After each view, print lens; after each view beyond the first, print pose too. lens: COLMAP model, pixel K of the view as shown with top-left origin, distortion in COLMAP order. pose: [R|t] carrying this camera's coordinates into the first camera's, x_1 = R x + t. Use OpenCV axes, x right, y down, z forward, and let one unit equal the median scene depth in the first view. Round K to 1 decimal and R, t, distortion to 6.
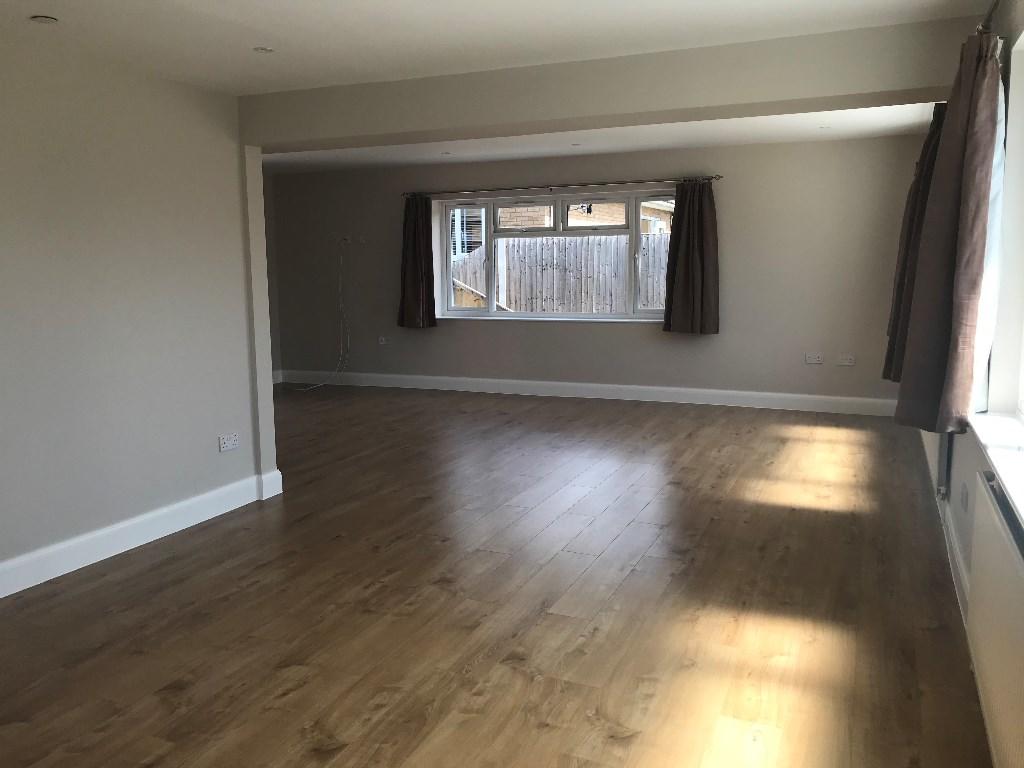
lens RADIAL K [[831.4, 0, 513.2], [0, 831.4, 378.5], [0, 0, 1]] dist [0.031955, -0.038306]
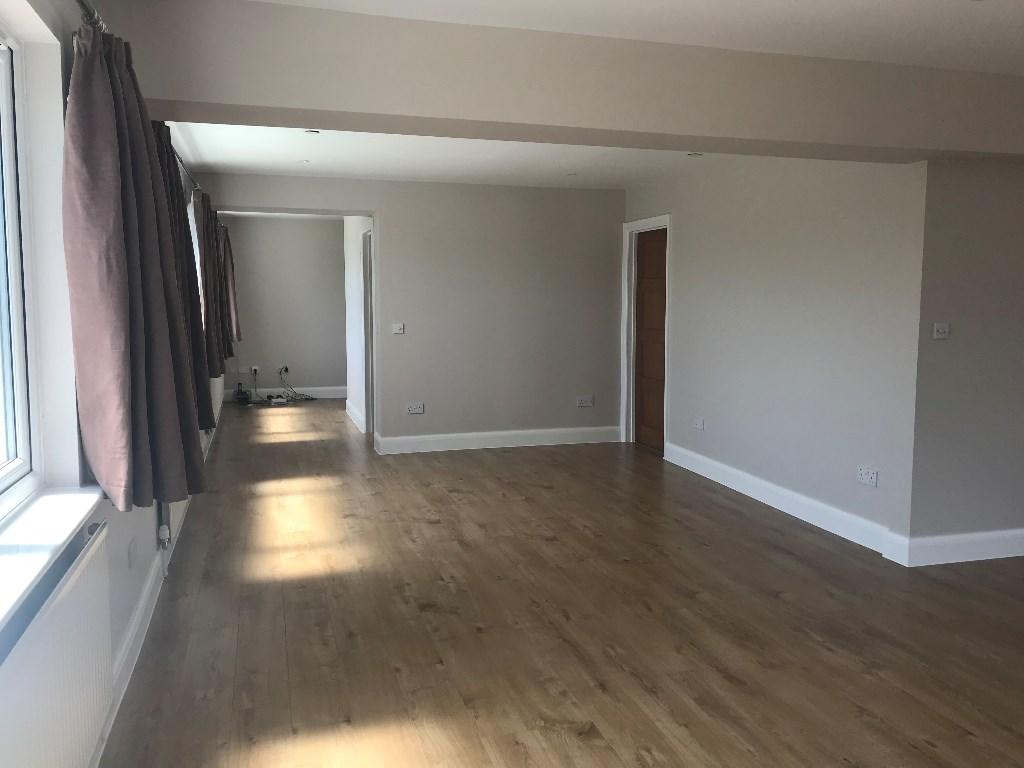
lens RADIAL K [[831.4, 0, 514.0], [0, 831.4, 381.1], [0, 0, 1]] dist [0.031955, -0.038306]
pose [[-0.762186, 0.079732, -0.642430, 0.789742], [-0.086157, 0.971064, 0.222737, -0.284412], [0.641599, 0.225117, -0.733262, 1.892717]]
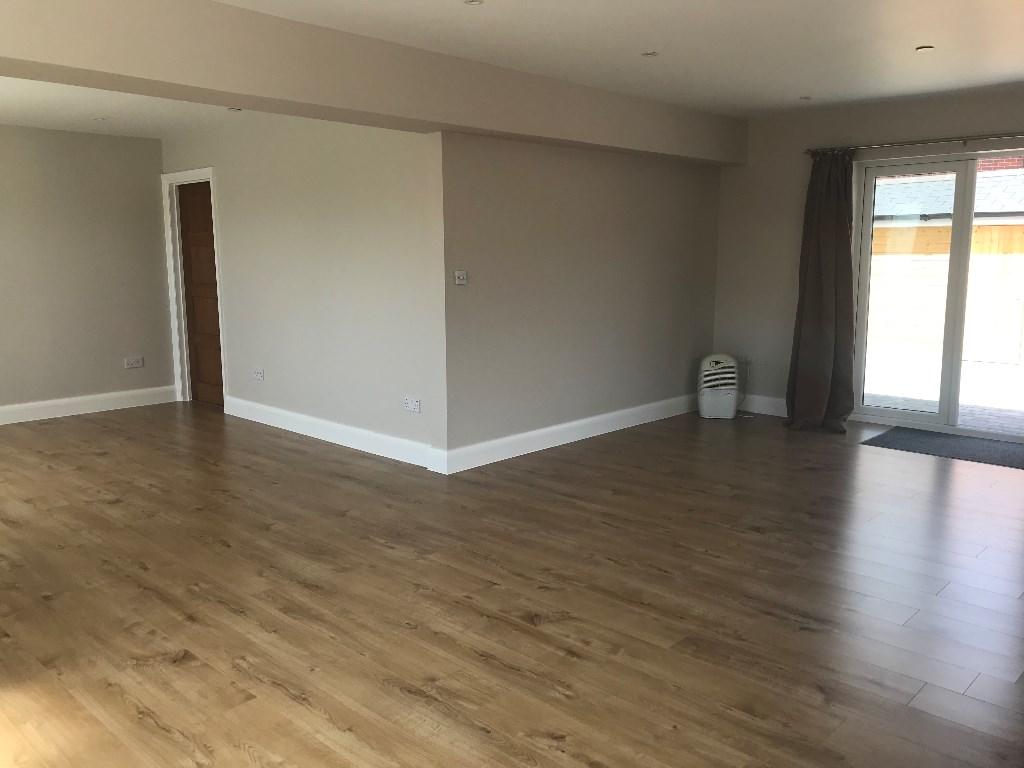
lens RADIAL K [[831.4, 0, 516.1], [0, 831.4, 384.0], [0, 0, 1]] dist [0.031955, -0.038306]
pose [[-0.328292, 0.163297, -0.930354, 0.877625], [-0.130222, 0.967714, 0.215806, -0.283923], [0.935557, 0.192000, -0.296428, 1.940946]]
